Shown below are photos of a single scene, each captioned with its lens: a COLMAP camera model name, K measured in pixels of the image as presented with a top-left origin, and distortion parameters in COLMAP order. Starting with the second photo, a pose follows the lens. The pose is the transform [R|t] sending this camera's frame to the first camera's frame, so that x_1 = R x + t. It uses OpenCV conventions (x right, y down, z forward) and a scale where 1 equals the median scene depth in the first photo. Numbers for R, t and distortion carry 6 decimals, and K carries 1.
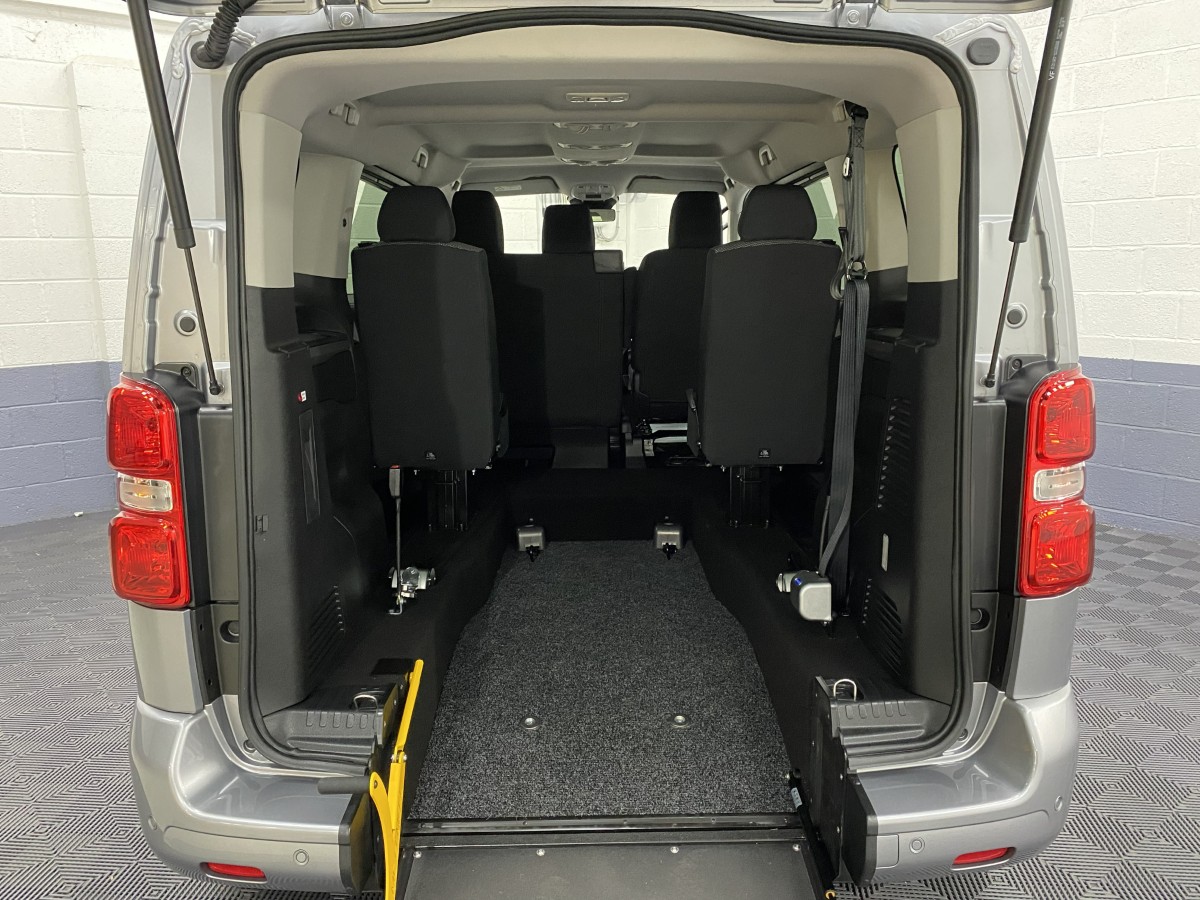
lens RADIAL K [[948.3, 0, 606.6], [0, 948.3, 447.5], [0, 0, 1]] dist [0.007005, 0.001237]
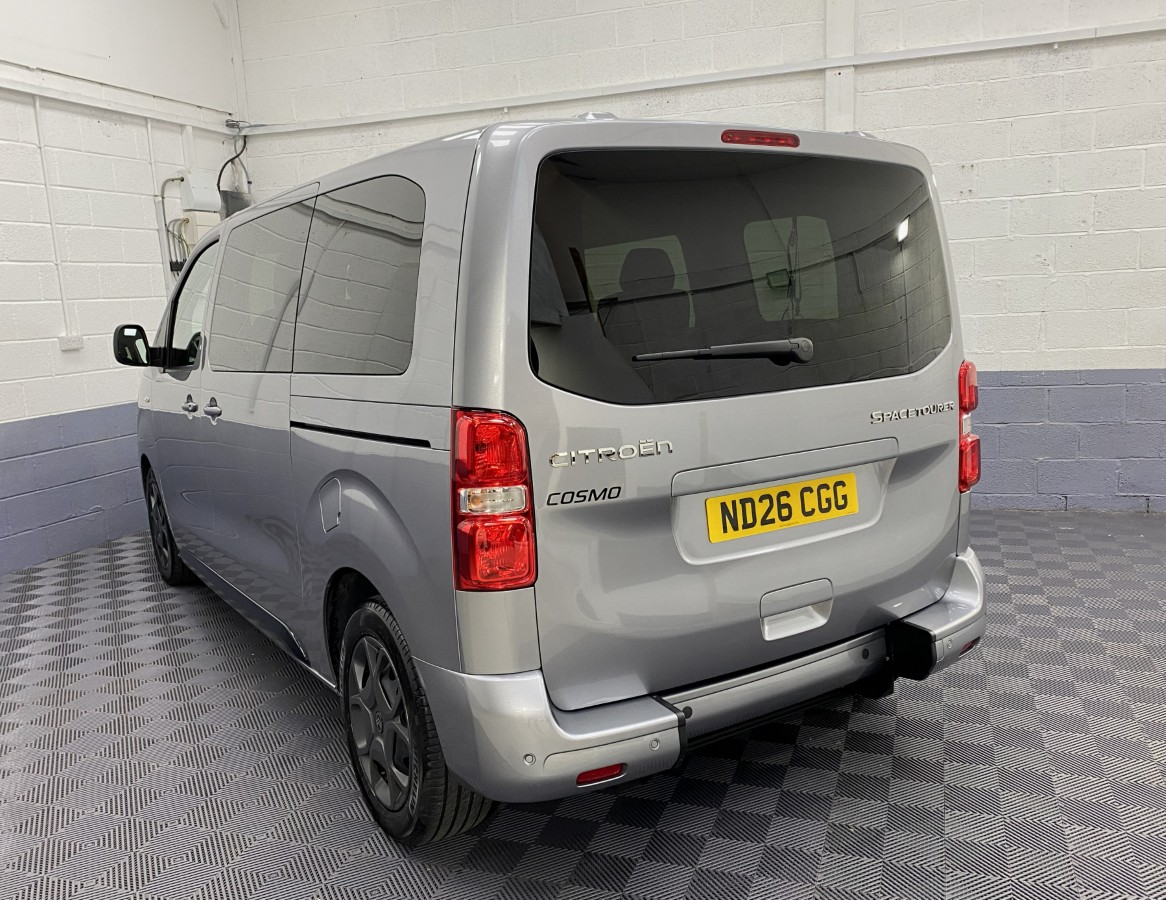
lens RADIAL K [[992.2, 0, 614.9], [0, 992.2, 472.6], [0, 0, 1]] dist [0.018835, -0.005432]
pose [[0.845894, -0.119466, 0.519800, -0.566854], [0.135998, 0.990689, 0.006375, 0.014701], [-0.515721, 0.065299, 0.854264, -0.115221]]
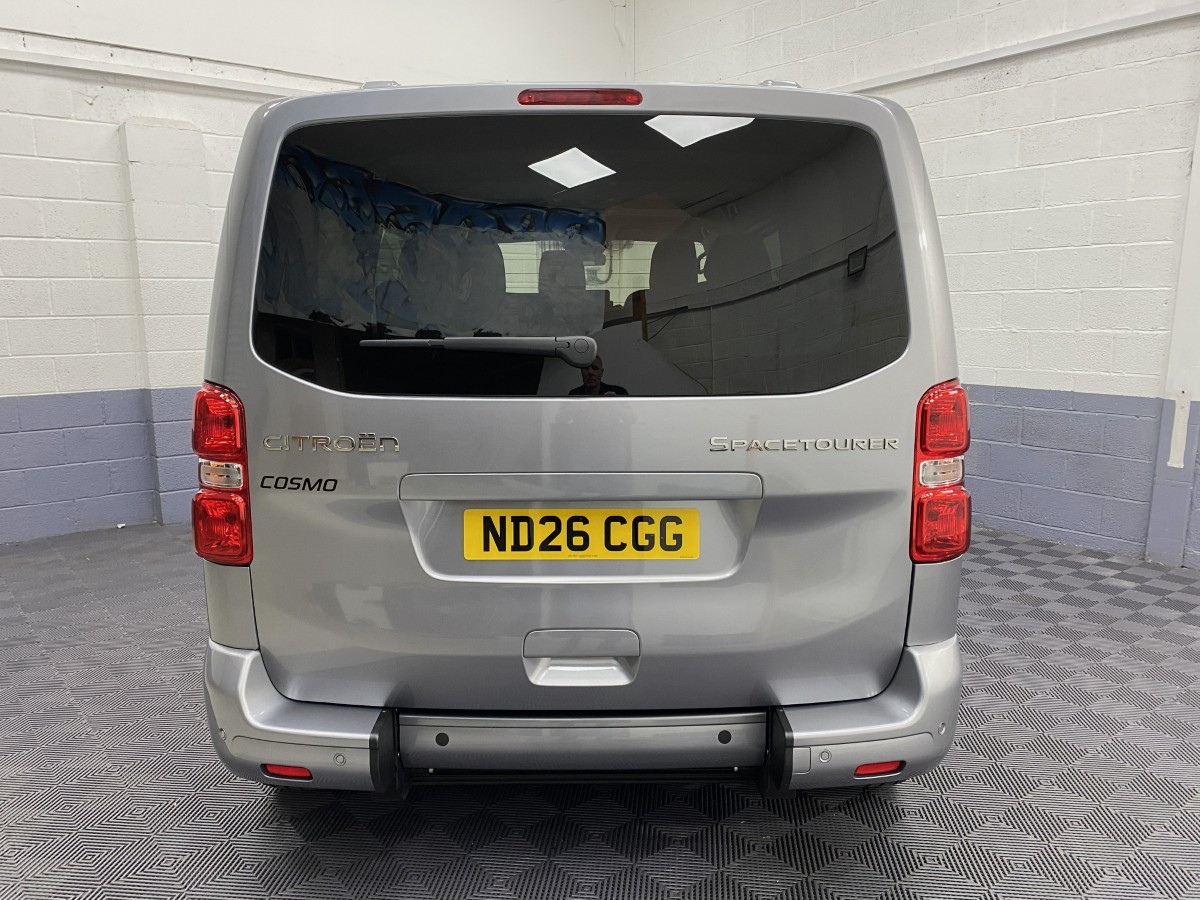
lens RADIAL K [[917.1, 0, 591.7], [0, 917.1, 466.2], [0, 0, 1]] dist [0.031146, -0.029884]
pose [[0.999865, 0.006809, -0.014974, 0.017578], [-0.007108, 0.999775, -0.019972, 0.032706], [0.014834, 0.020076, 0.999688, -0.129225]]
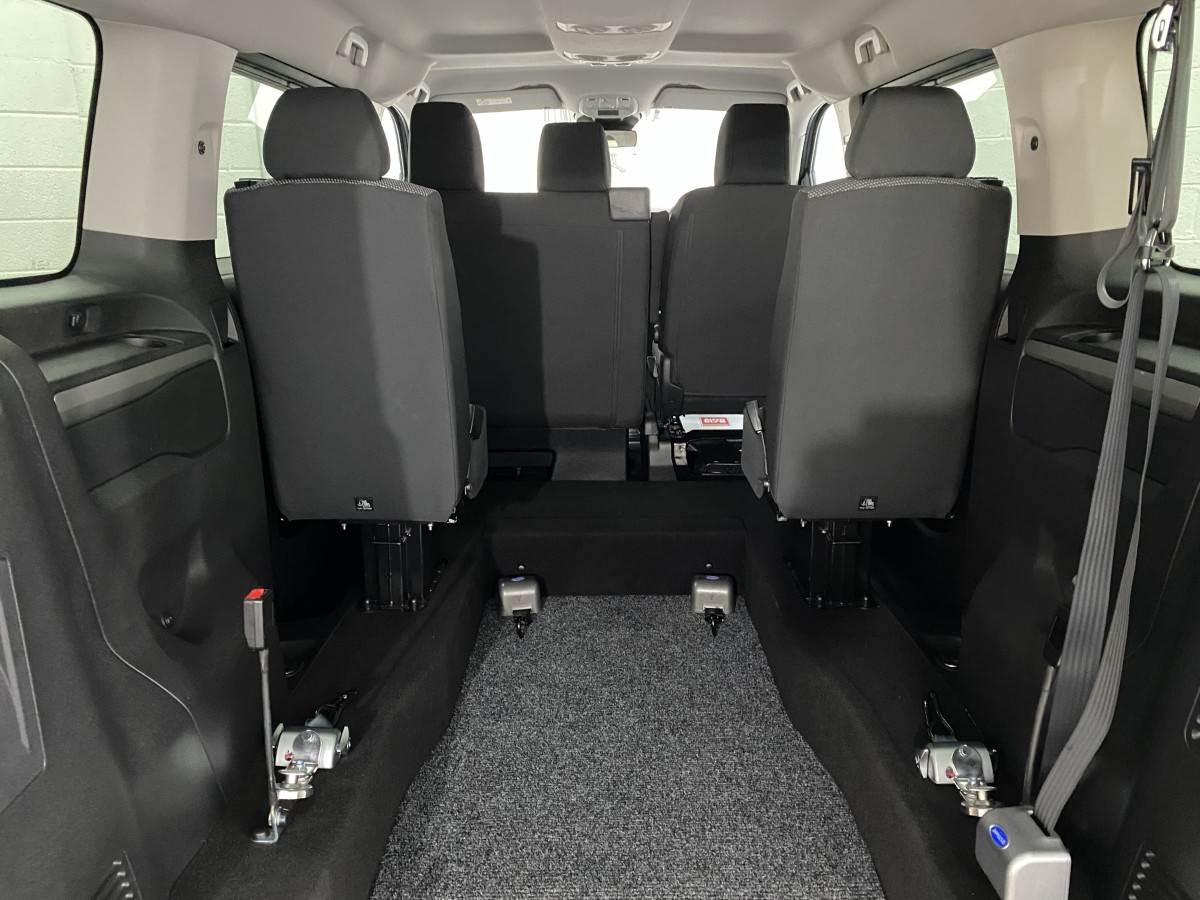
lens RADIAL K [[962.2, 0, 600.0], [0, 962.2, 450.0], [0, 0, 1]] dist [-0.005090, -0.005879]
pose [[0.999859, 0.006169, -0.015621, -0.010495], [-0.005065, 0.997554, 0.069711, -0.080613], [0.016012, -0.069622, 0.997445, 0.345697]]
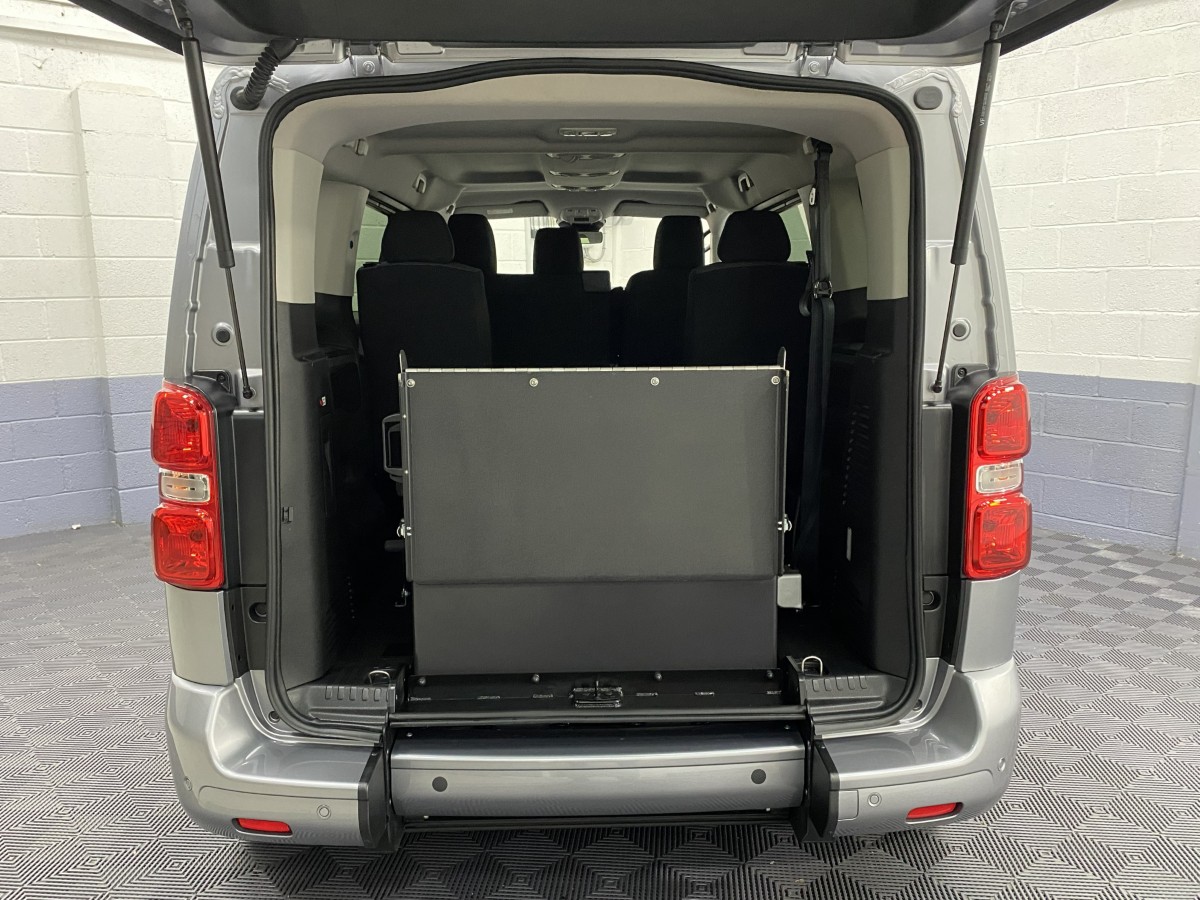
lens RADIAL K [[957.8, 0, 603.1], [0, 957.8, 447.9], [0, 0, 1]] dist [0.017703, -0.005444]
pose [[0.999930, 0.000233, 0.011843, -0.003915], [0.000035, 0.999744, -0.022621, 0.015974], [-0.011846, 0.022620, 0.999674, -0.076199]]
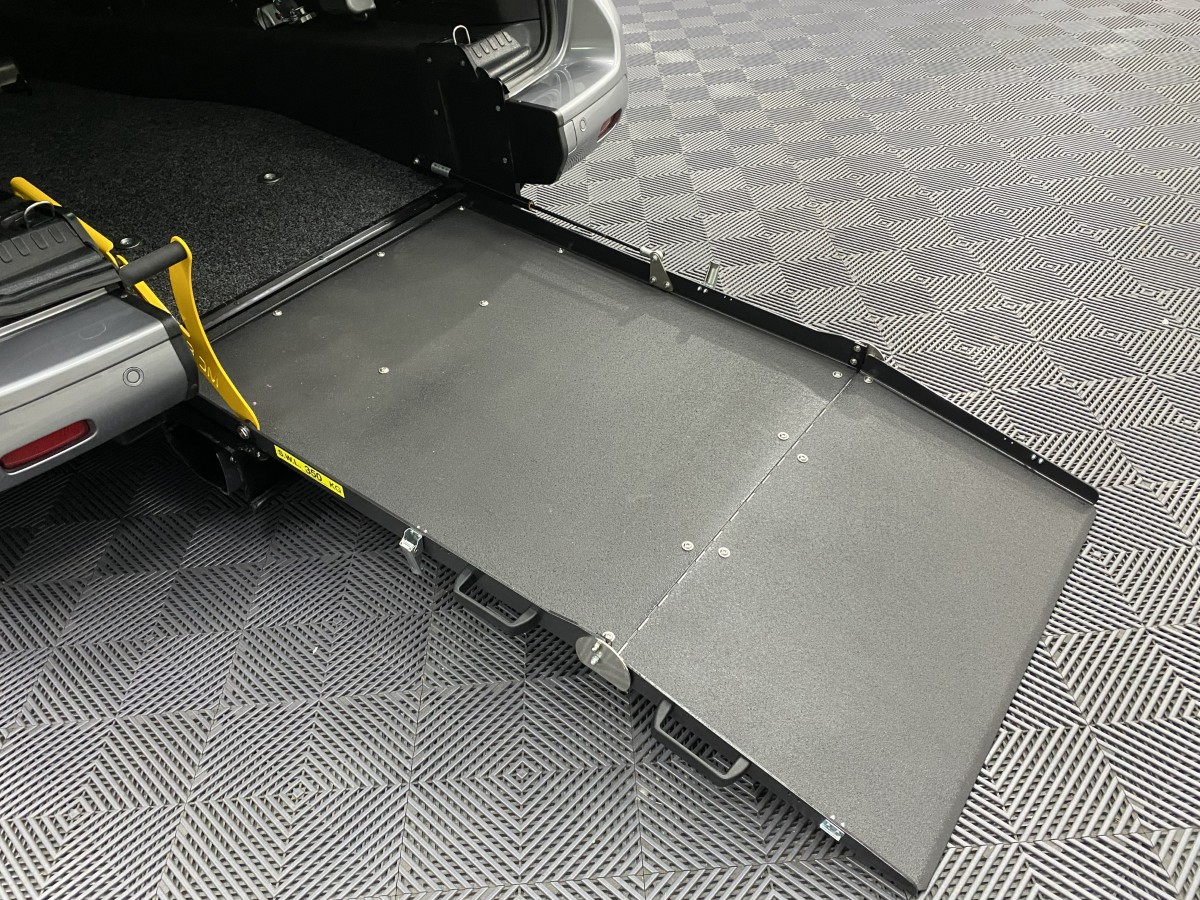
lens RADIAL K [[948.3, 0, 606.6], [0, 948.3, 447.5], [0, 0, 1]] dist [0.007005, 0.001237]
pose [[0.603069, -0.526711, 0.599069, -0.317038], [0.228714, 0.833647, 0.502714, 0.087164], [-0.764197, -0.166156, 0.623213, 0.088951]]
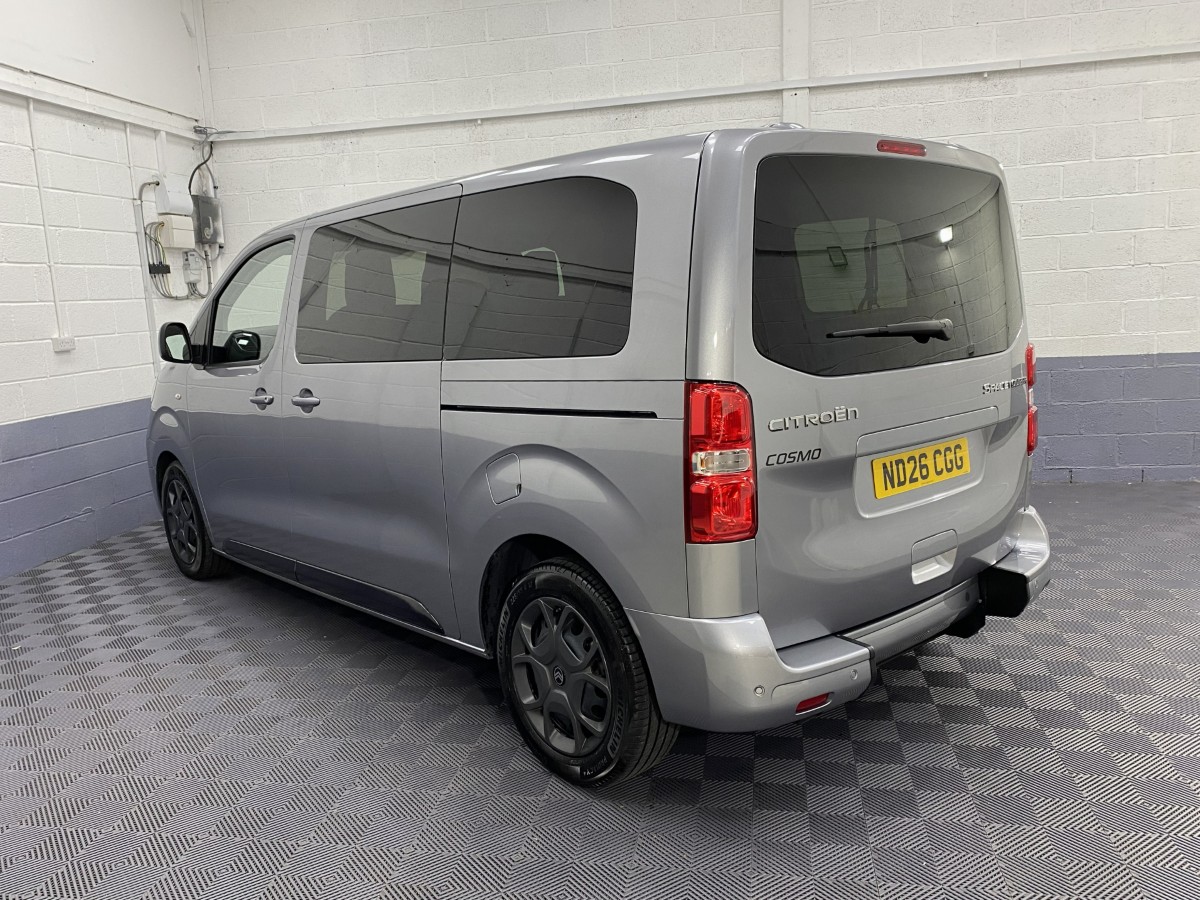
lens RADIAL K [[957.2, 0, 593.8], [0, 957.2, 453.0], [0, 0, 1]] dist [0.024450, -0.013008]
pose [[0.771320, -0.128481, 0.623345, -0.844861], [0.160887, 0.986963, 0.004350, -0.001100], [-0.615777, 0.096933, 0.781935, -0.001315]]
